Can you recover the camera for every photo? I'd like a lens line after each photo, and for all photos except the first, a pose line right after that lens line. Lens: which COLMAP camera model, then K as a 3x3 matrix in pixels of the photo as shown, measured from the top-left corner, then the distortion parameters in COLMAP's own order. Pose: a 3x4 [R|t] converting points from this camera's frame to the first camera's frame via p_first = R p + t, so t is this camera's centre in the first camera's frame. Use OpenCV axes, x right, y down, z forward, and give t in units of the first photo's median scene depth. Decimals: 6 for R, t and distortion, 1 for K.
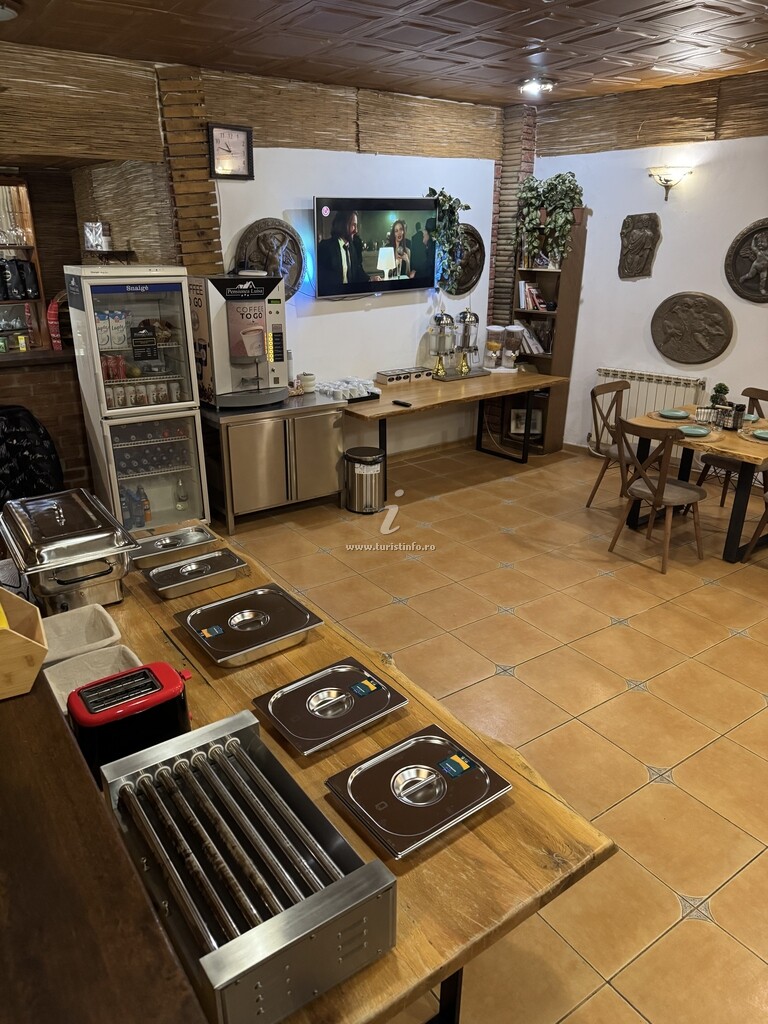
lens RADIAL K [[729.0, 0, 384.0], [0, 729.0, 512.0], [0, 0, 1]] dist [-0.001652, -0.007851]
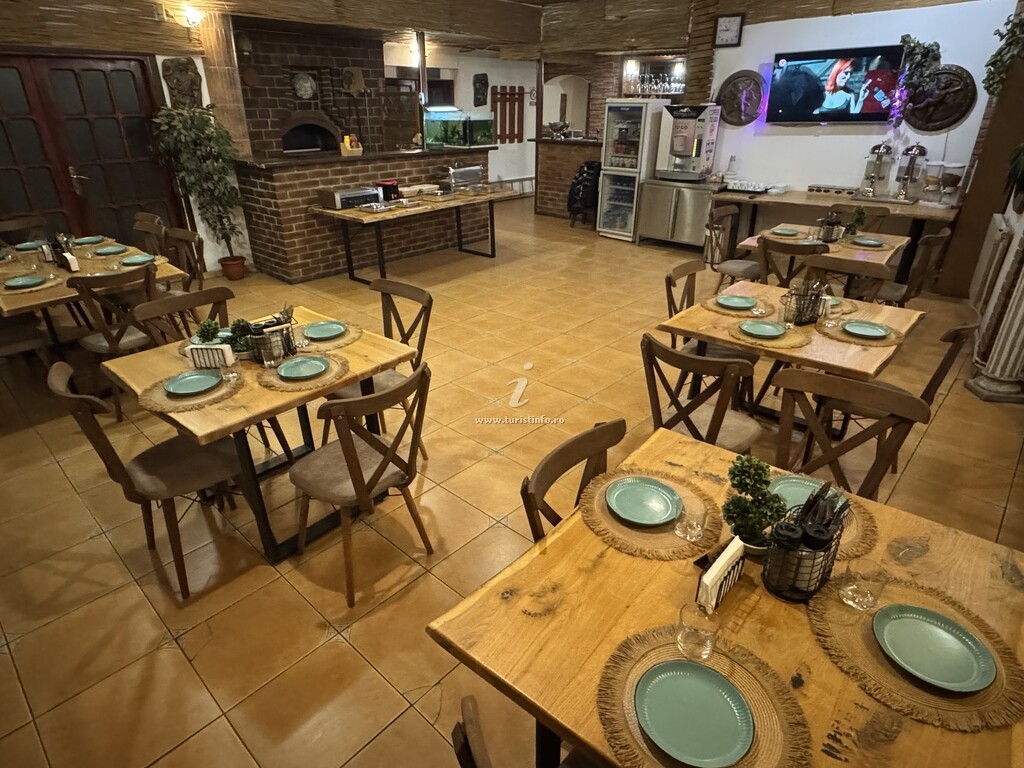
lens RADIAL K [[585.0, 0, 512.0], [0, 585.0, 384.0], [0, 0, 1]] dist [-0.004733, -0.000908]
pose [[0.207233, 0.432320, -0.877584, 1.237184], [-0.330700, 0.875208, 0.353057, -0.079326], [0.920702, 0.217052, 0.324340, 0.258551]]
